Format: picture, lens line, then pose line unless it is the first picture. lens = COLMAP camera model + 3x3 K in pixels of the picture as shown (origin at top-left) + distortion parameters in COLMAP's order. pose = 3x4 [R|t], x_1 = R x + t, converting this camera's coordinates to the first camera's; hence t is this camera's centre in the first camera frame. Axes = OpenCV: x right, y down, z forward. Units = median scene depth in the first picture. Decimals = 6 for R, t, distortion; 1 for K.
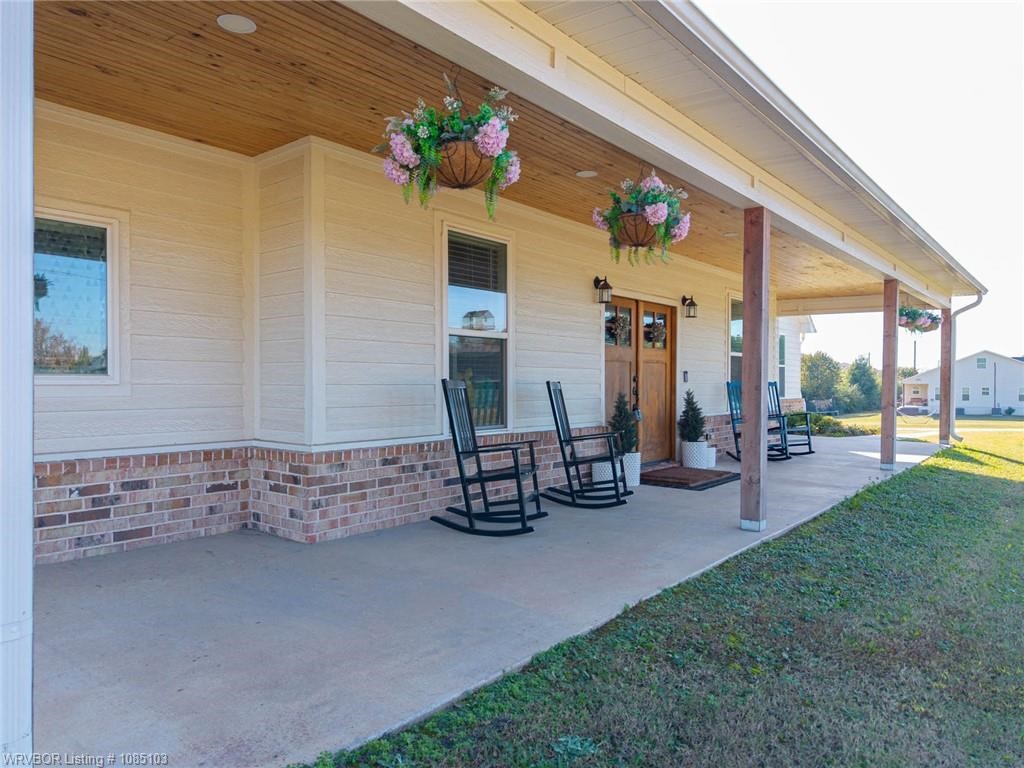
lens RADIAL K [[709.8, 0, 512.0], [0, 709.8, 384.0], [0, 0, 1]] dist [0.029797, -0.001137]
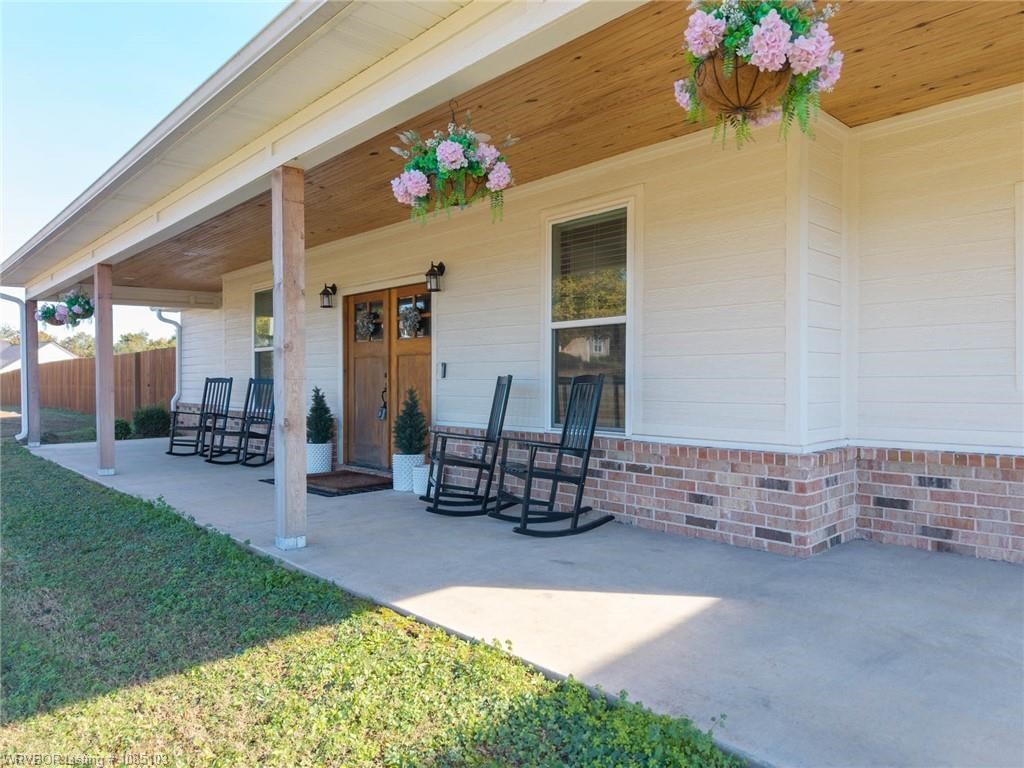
lens RADIAL K [[678.6, 0, 520.9], [0, 678.6, 384.6], [0, 0, 1]] dist [0.033876, -0.028167]
pose [[-0.141716, 0.020035, -0.989705, 0.957266], [-0.008237, 0.999737, 0.021418, -0.011205], [0.989873, 0.011188, -0.141514, 1.196026]]
